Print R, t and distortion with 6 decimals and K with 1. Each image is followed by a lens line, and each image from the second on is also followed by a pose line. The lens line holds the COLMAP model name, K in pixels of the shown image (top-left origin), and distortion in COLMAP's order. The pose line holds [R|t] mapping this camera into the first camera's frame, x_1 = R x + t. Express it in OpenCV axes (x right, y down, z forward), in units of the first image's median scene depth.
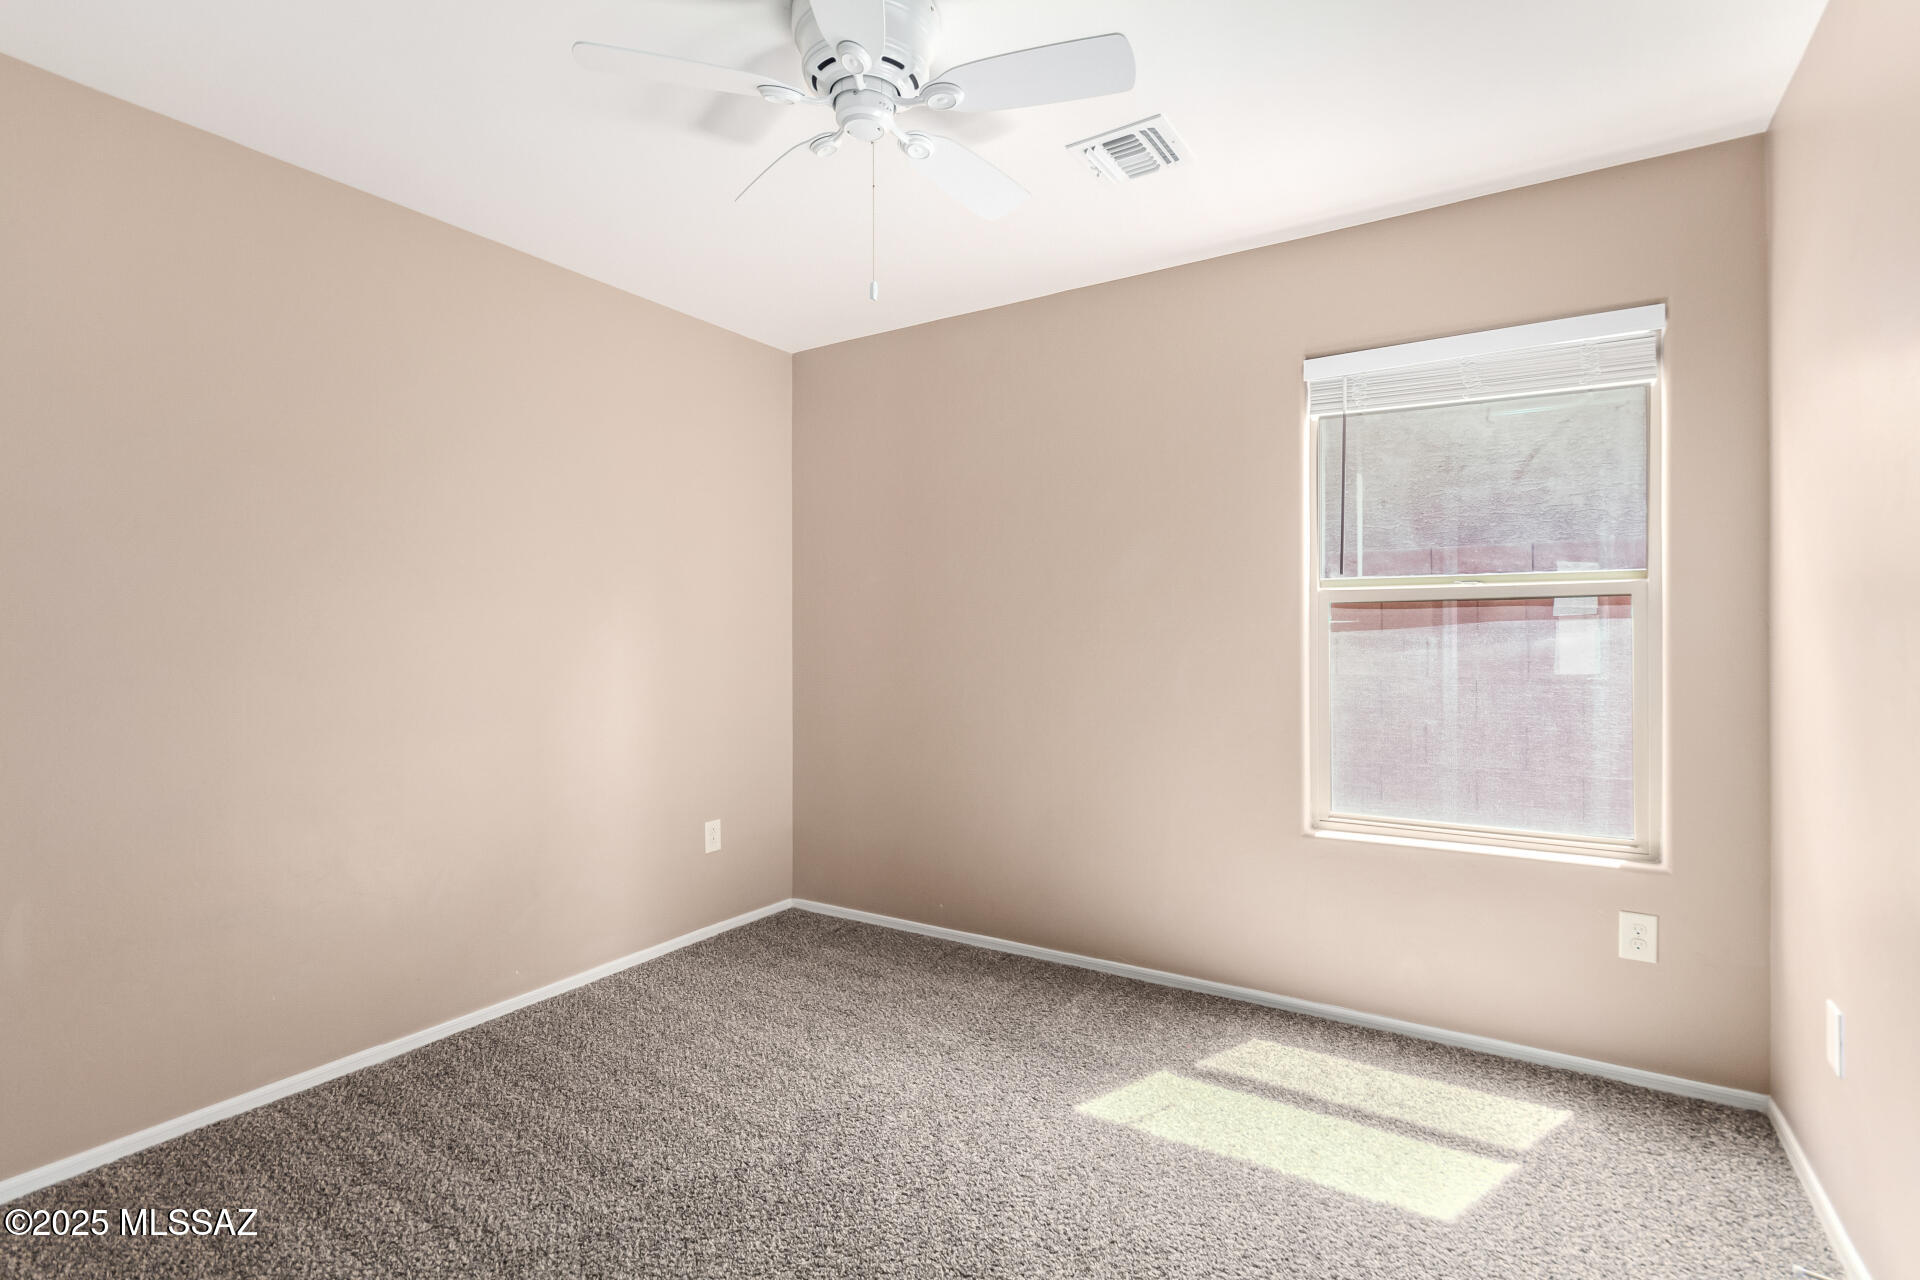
lens RADIAL K [[886.7, 0, 962.7], [0, 886.7, 640.9], [0, 0, 1]] dist [0.001792, -0.000162]
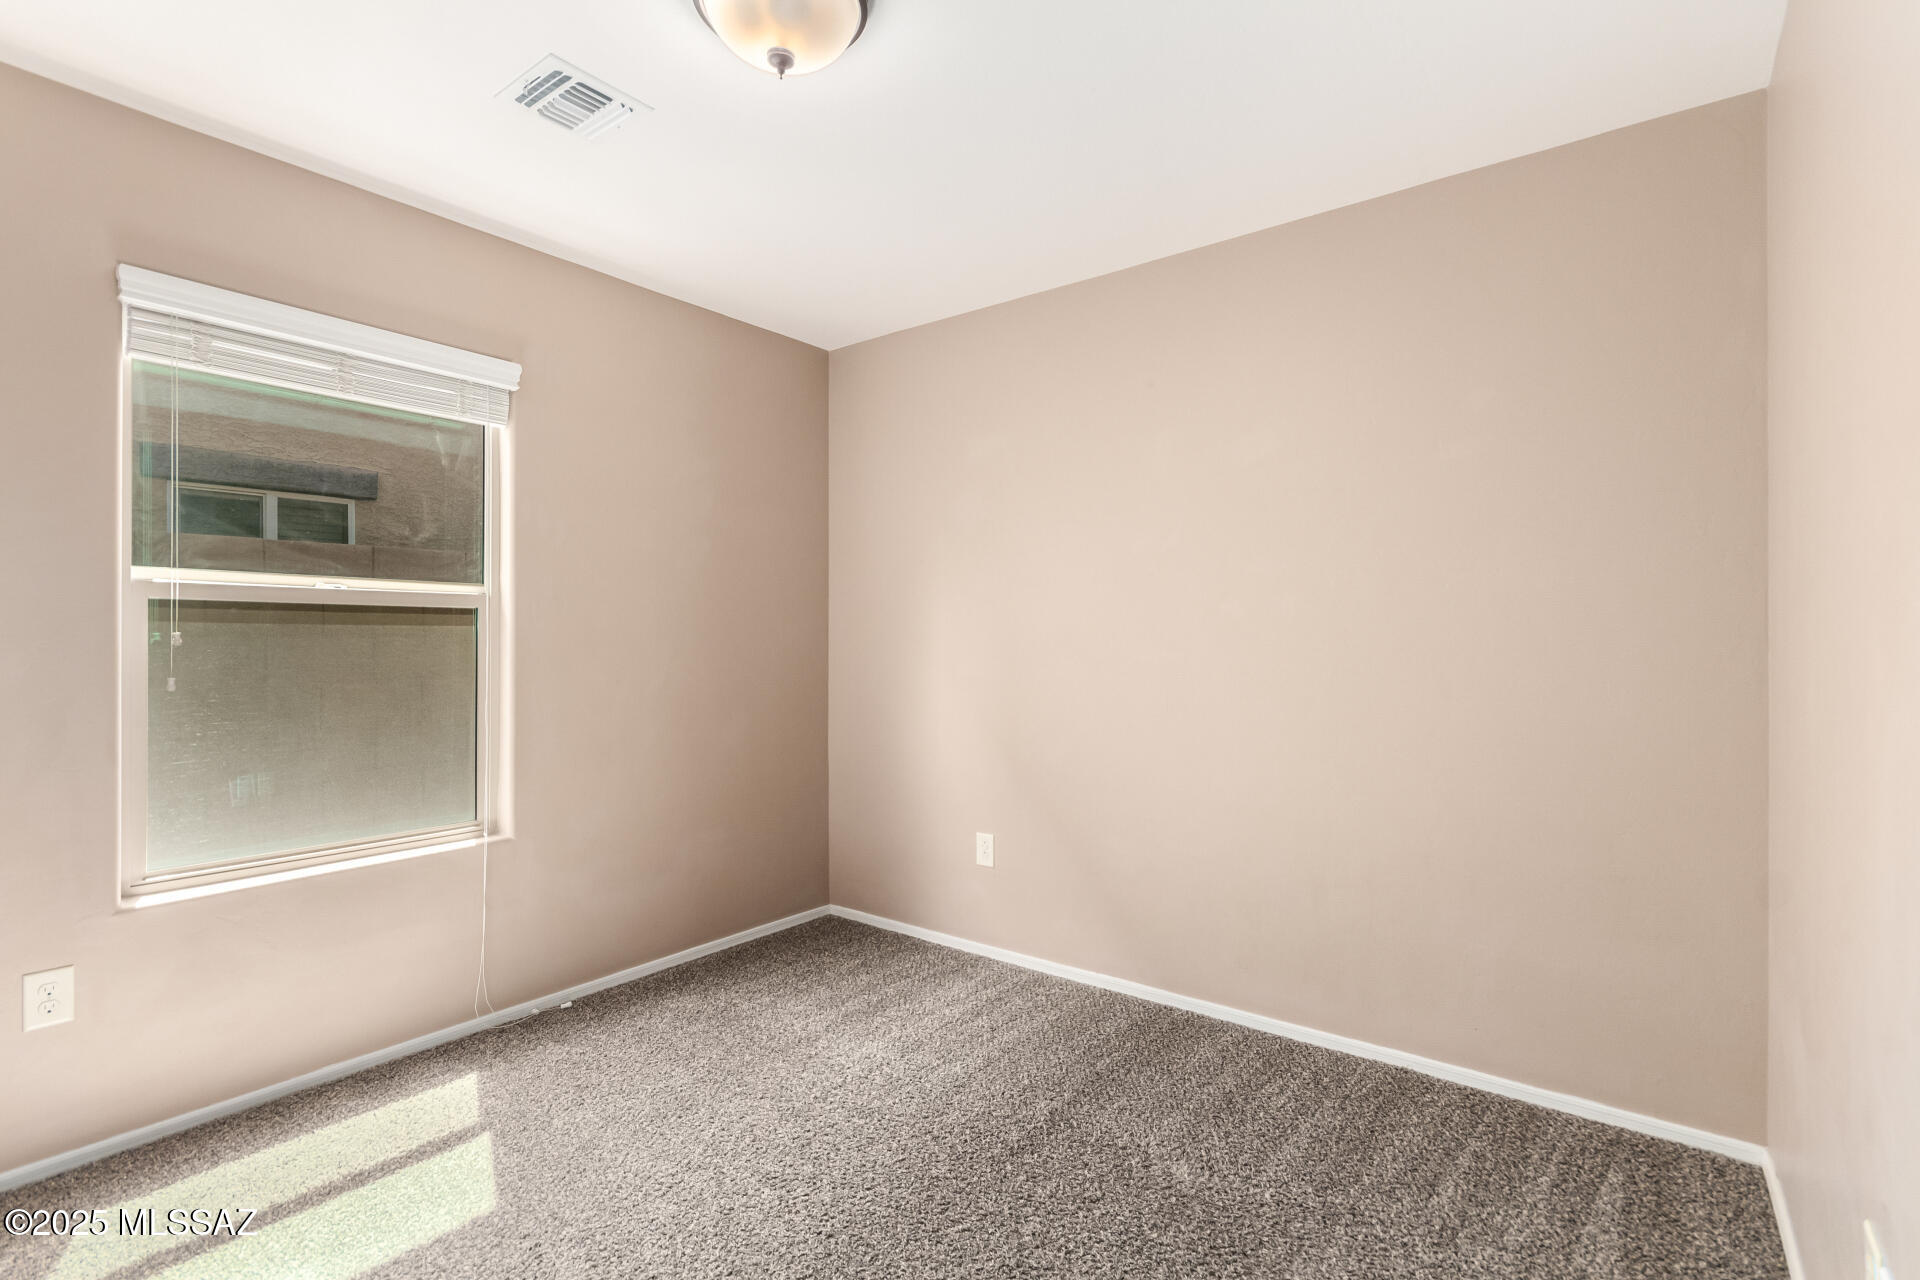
lens RADIAL K [[886.7, 0, 962.7], [0, 886.7, 640.9], [0, 0, 1]] dist [0.001792, -0.000162]
pose [[0.096109, 0.007473, 0.995343, -0.358237], [0.005865, 0.999950, -0.008074, 0.006526], [-0.995354, 0.006614, 0.096060, 0.285173]]
